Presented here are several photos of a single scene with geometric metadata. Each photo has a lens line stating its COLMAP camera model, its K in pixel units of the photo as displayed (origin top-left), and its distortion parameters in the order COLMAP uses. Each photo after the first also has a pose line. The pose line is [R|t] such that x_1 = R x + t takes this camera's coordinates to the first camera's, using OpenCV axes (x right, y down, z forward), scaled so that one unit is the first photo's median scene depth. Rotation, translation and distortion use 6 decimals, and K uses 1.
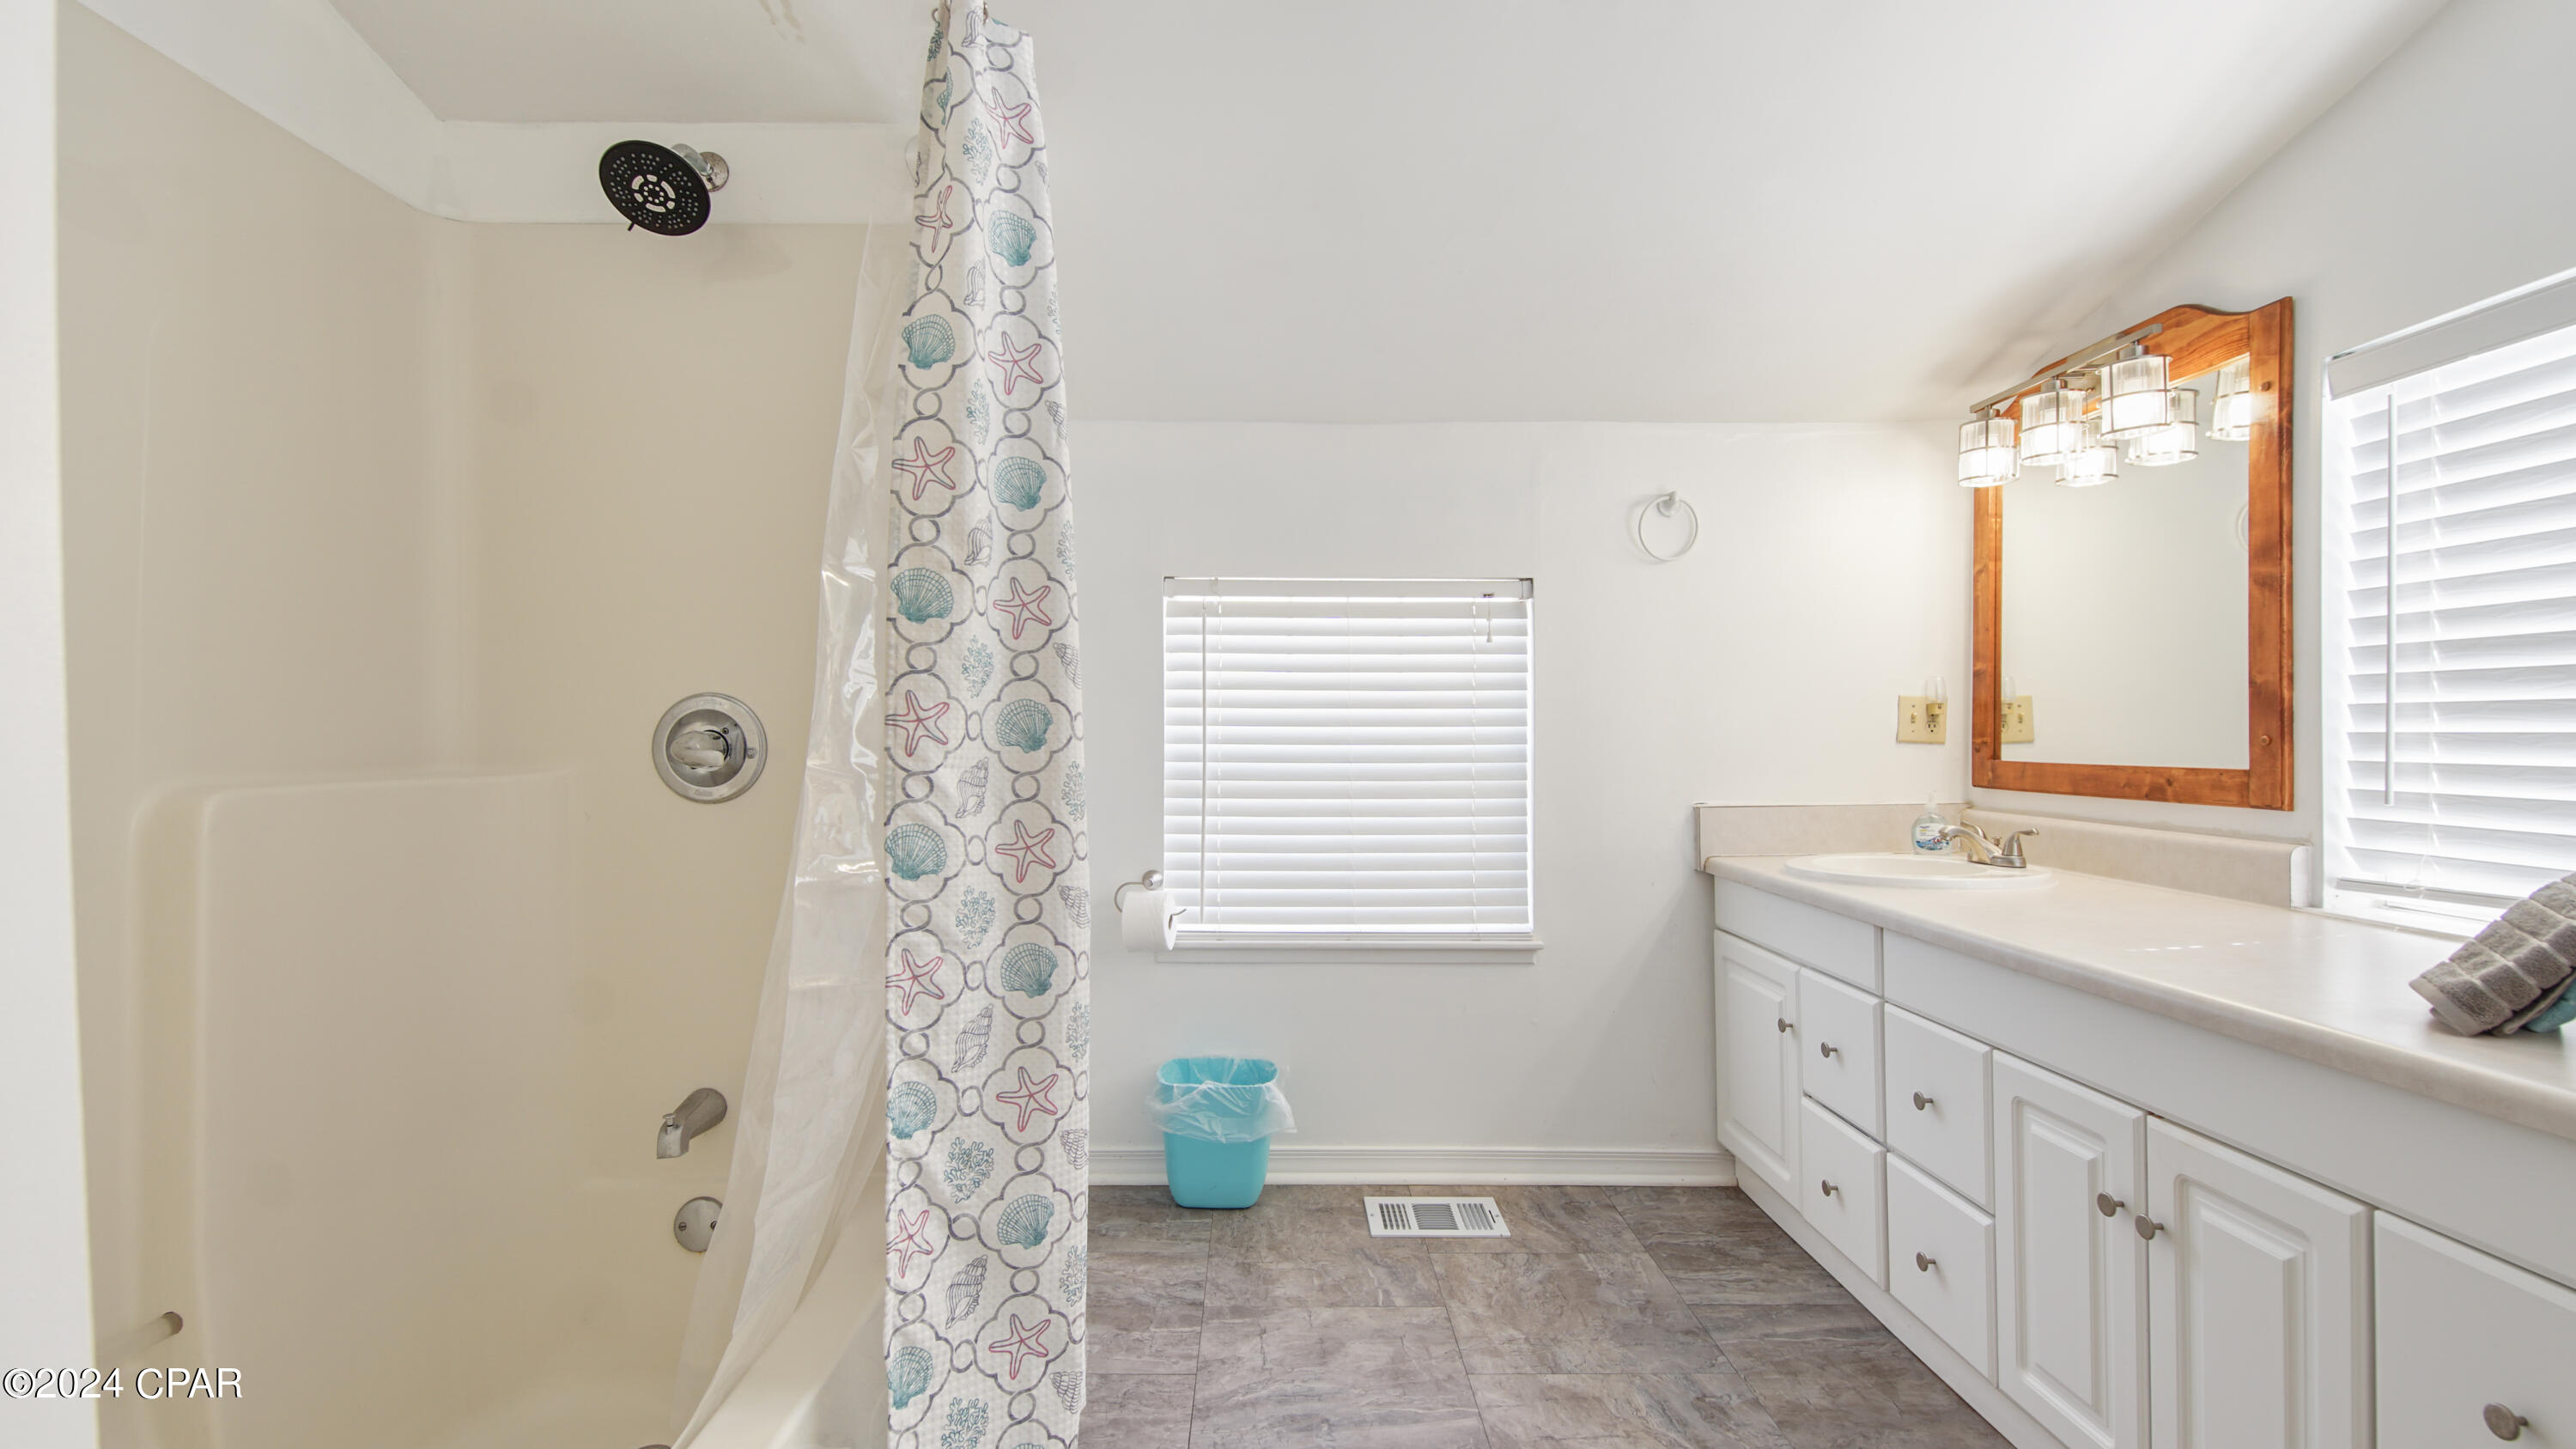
lens RADIAL K [[1168.7, 0, 1290.5], [0, 1168.7, 744.2], [0, 0, 1]] dist [0.046060, -0.027060]
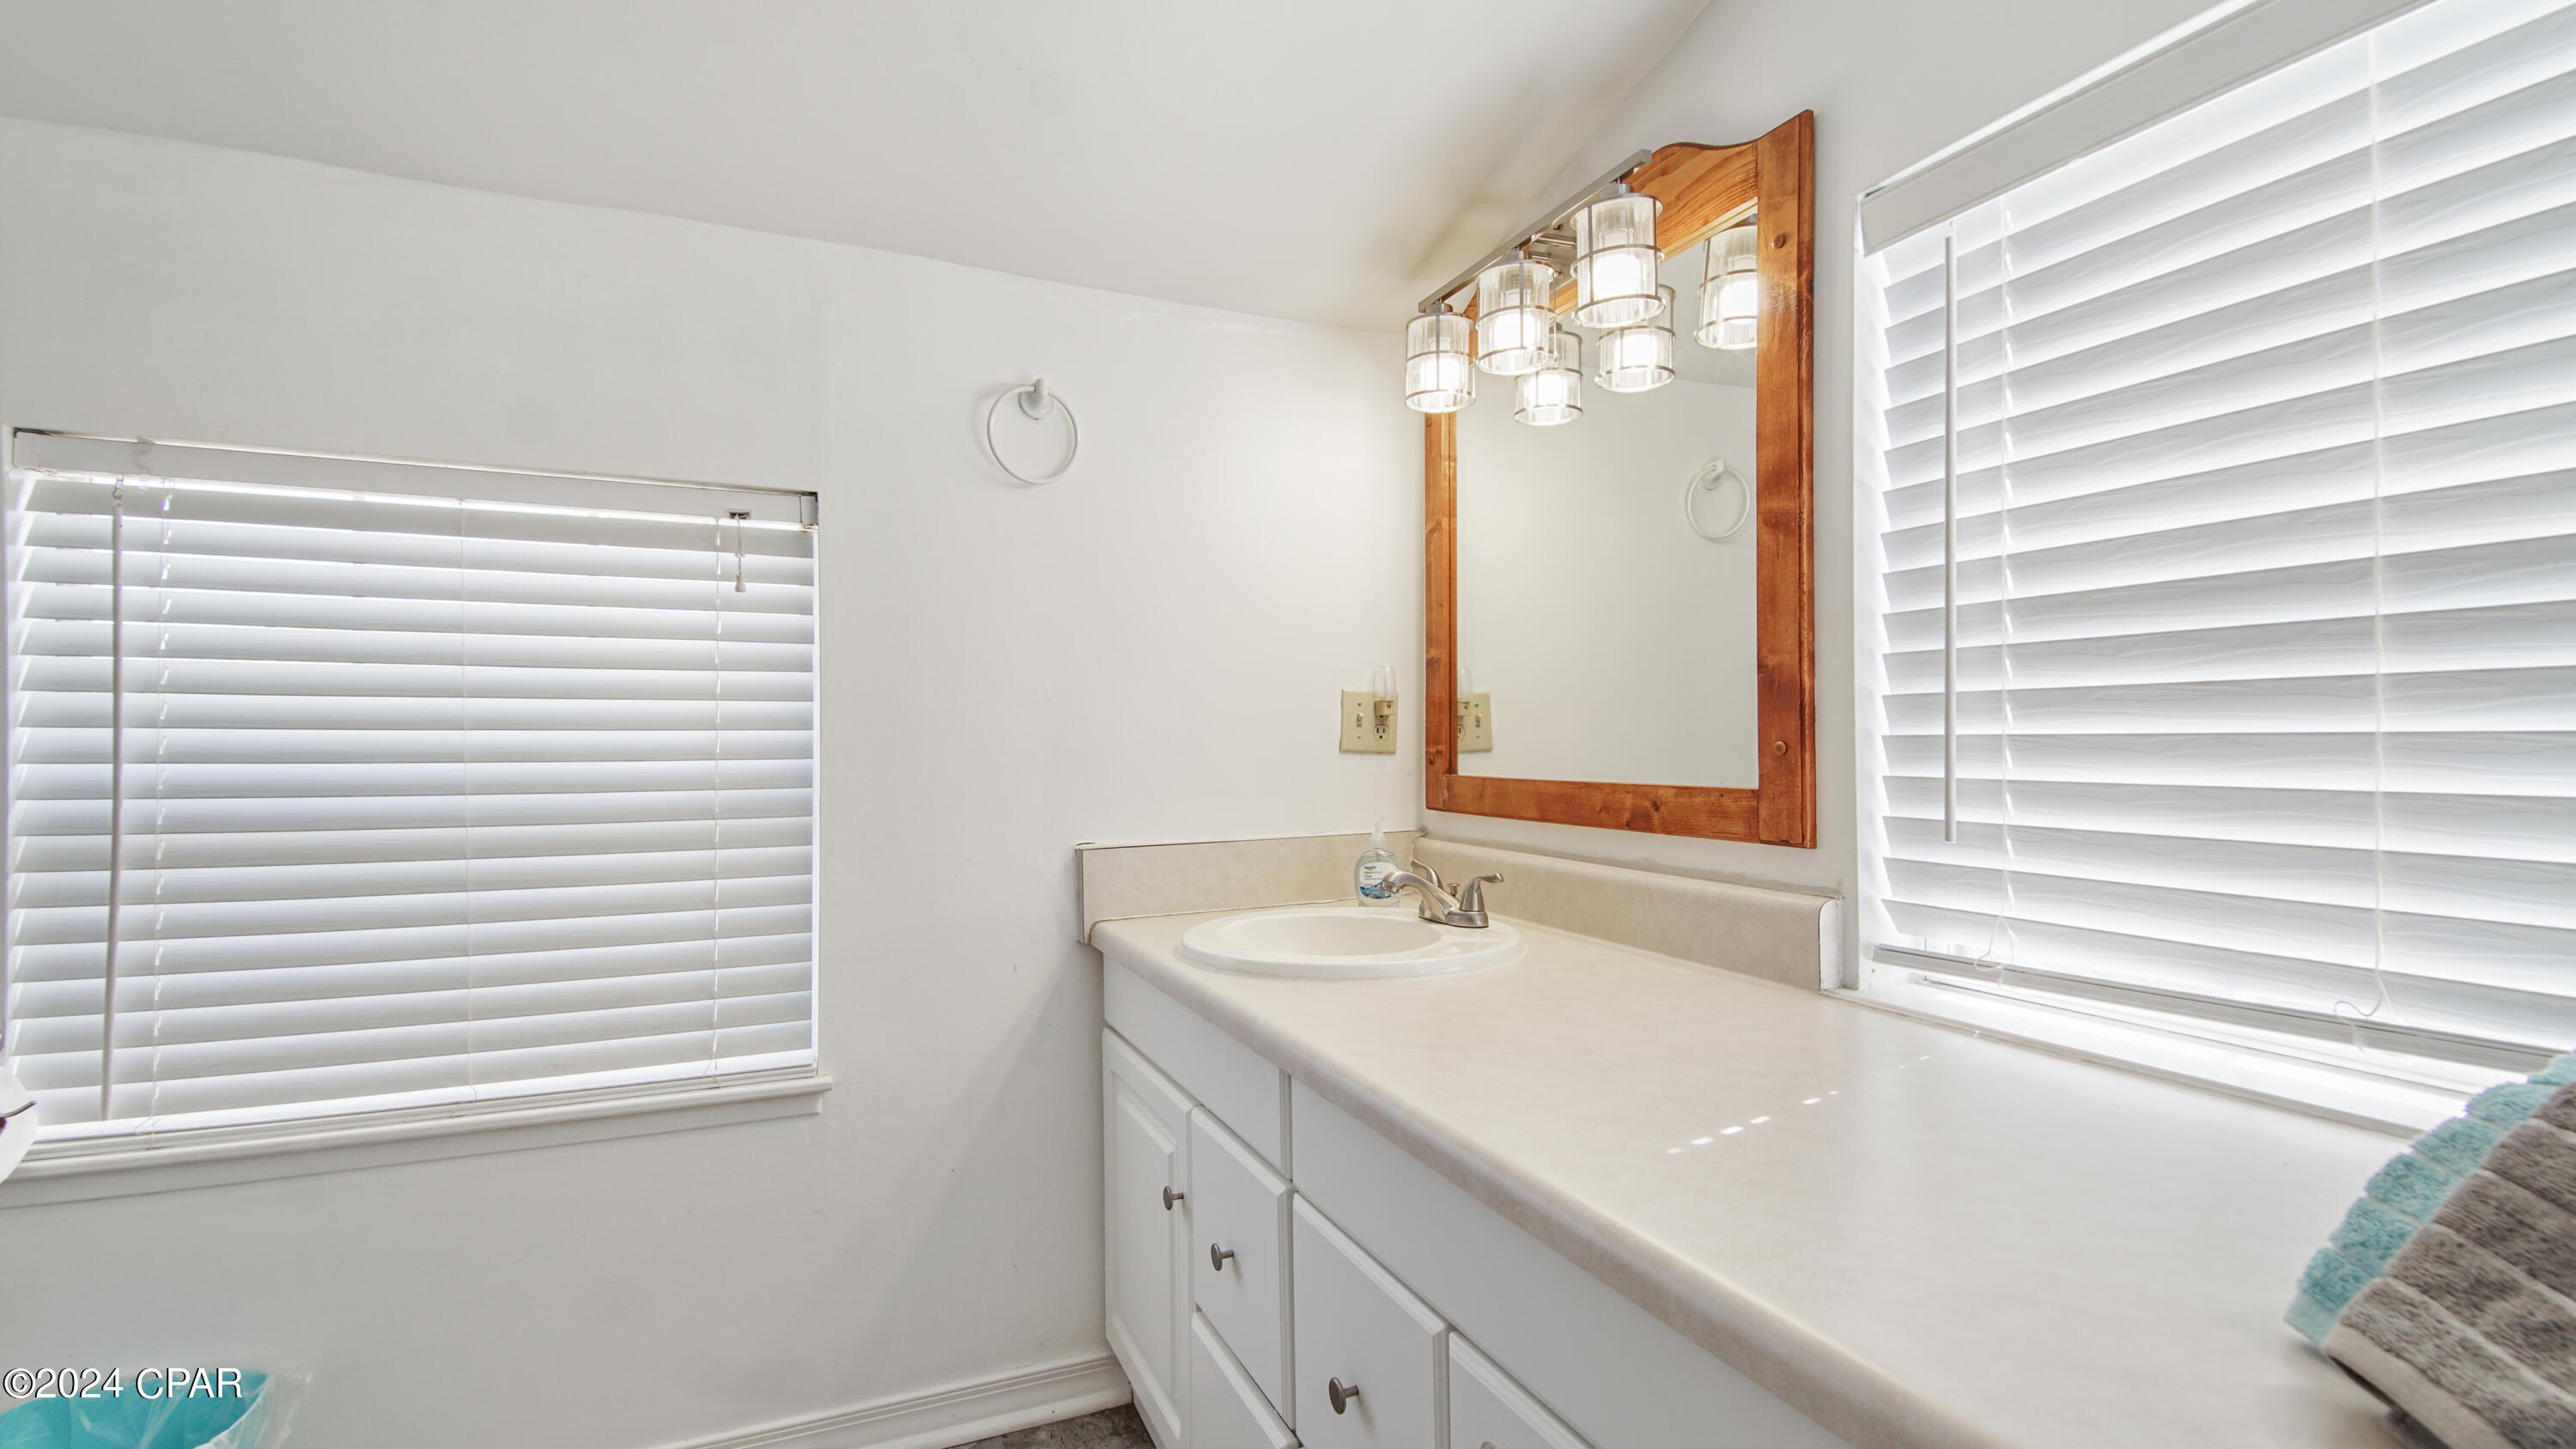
lens RADIAL K [[1168.7, 0, 1290.5], [0, 1168.7, 744.2], [0, 0, 1]] dist [0.046060, -0.027060]
pose [[0.921143, -0.003492, 0.389209, 0.235340], [0.006656, 0.999955, -0.006781, -0.002243], [-0.389168, 0.008837, 0.921125, 0.393884]]
